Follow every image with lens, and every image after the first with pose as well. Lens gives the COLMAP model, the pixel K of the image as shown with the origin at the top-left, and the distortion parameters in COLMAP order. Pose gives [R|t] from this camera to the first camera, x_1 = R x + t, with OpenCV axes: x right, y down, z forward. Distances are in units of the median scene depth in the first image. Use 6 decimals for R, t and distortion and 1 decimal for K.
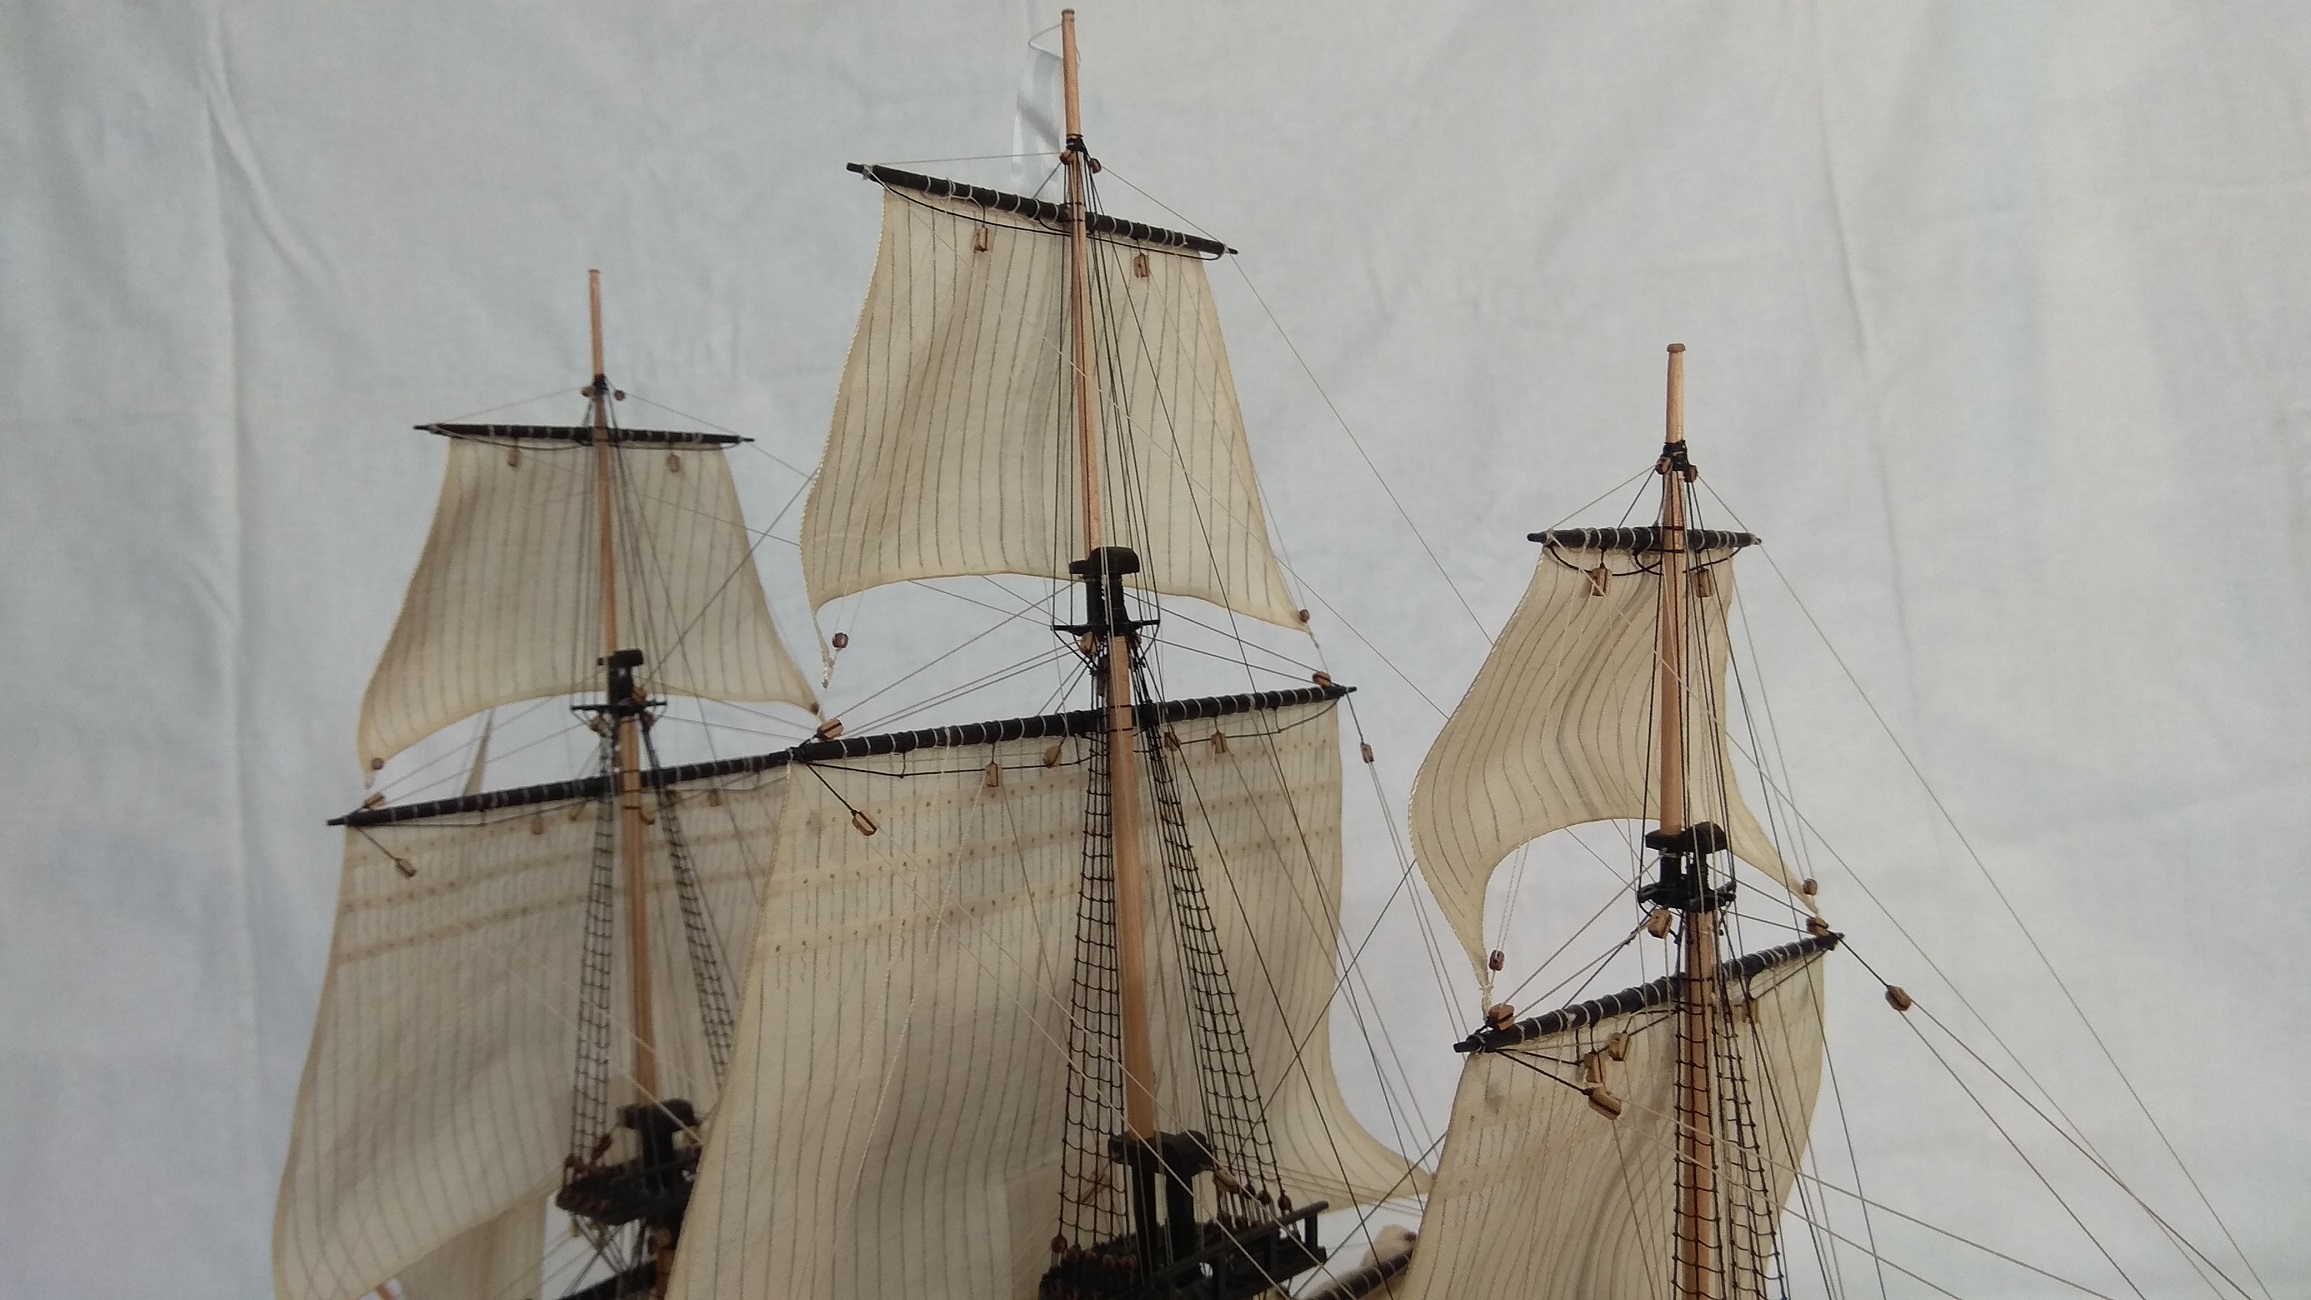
lens RADIAL K [[1833.3, 0, 1146.5], [0, 1833.3, 657.8], [0, 0, 1]] dist [0.110762, -0.223406]
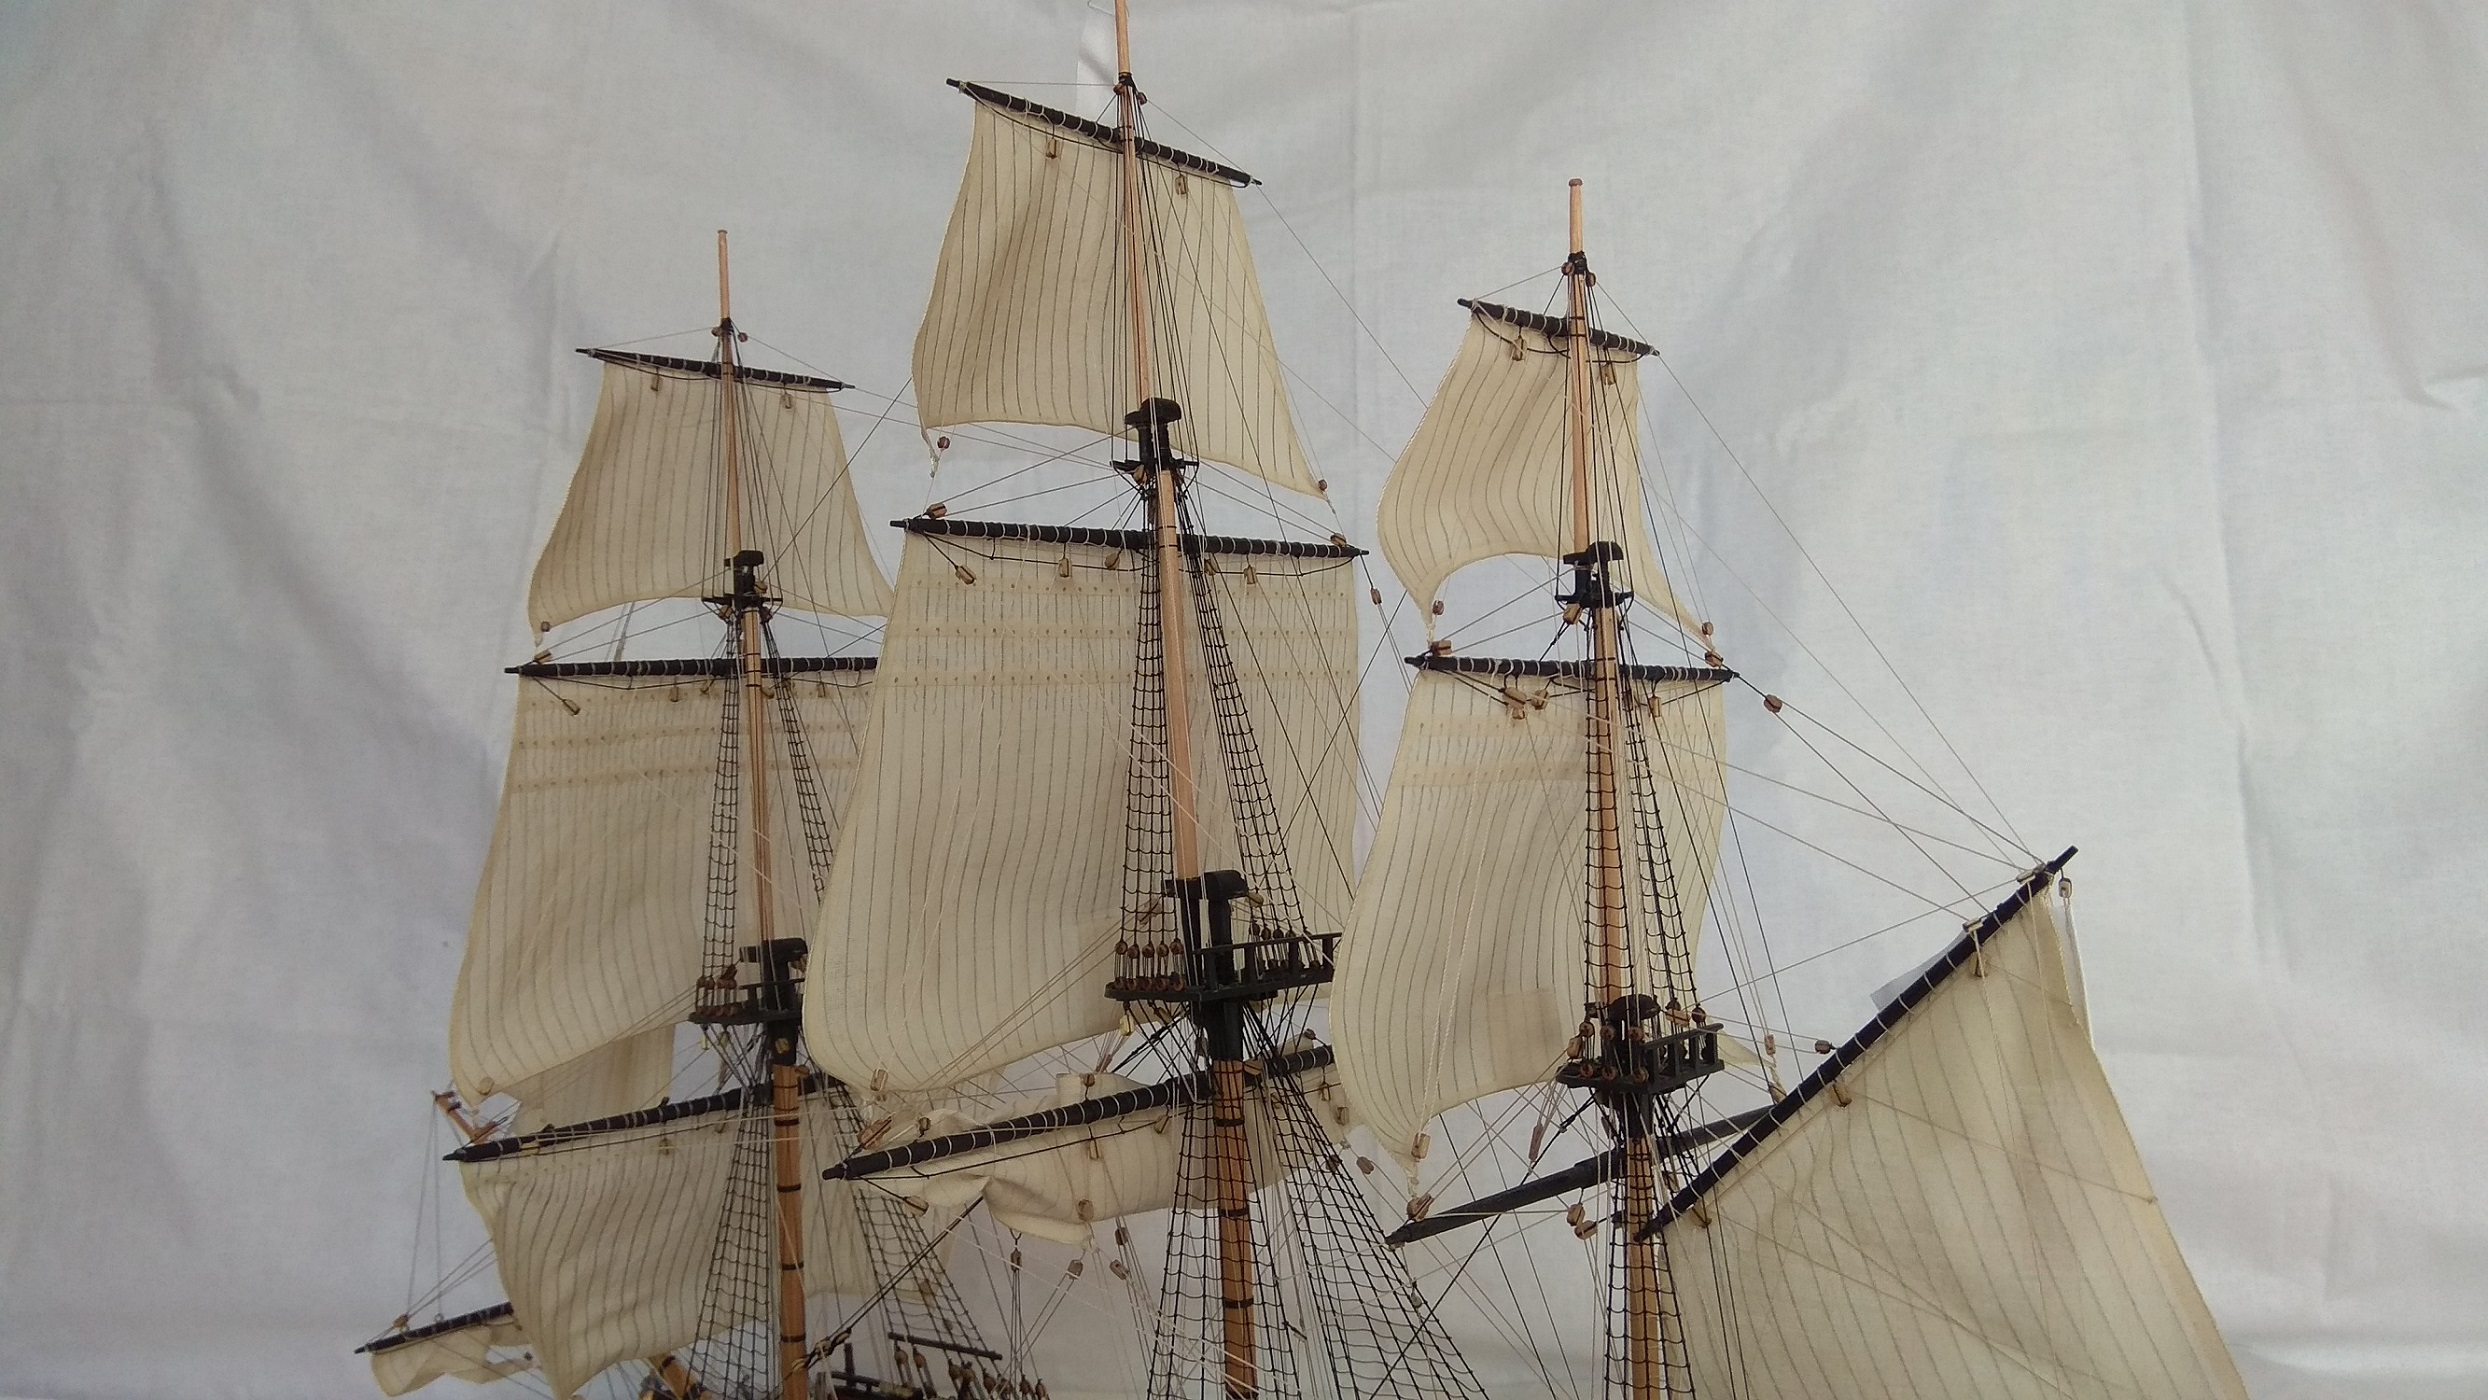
lens RADIAL K [[1973.7, 0, 1234.3], [0, 1973.7, 708.4], [0, 0, 1]] dist [0.110762, -0.223406]
pose [[0.999913, -0.012663, 0.003584, 0.024006], [0.012885, 0.997418, -0.070651, 0.235858], [-0.002680, 0.070691, 0.997495, -0.308334]]
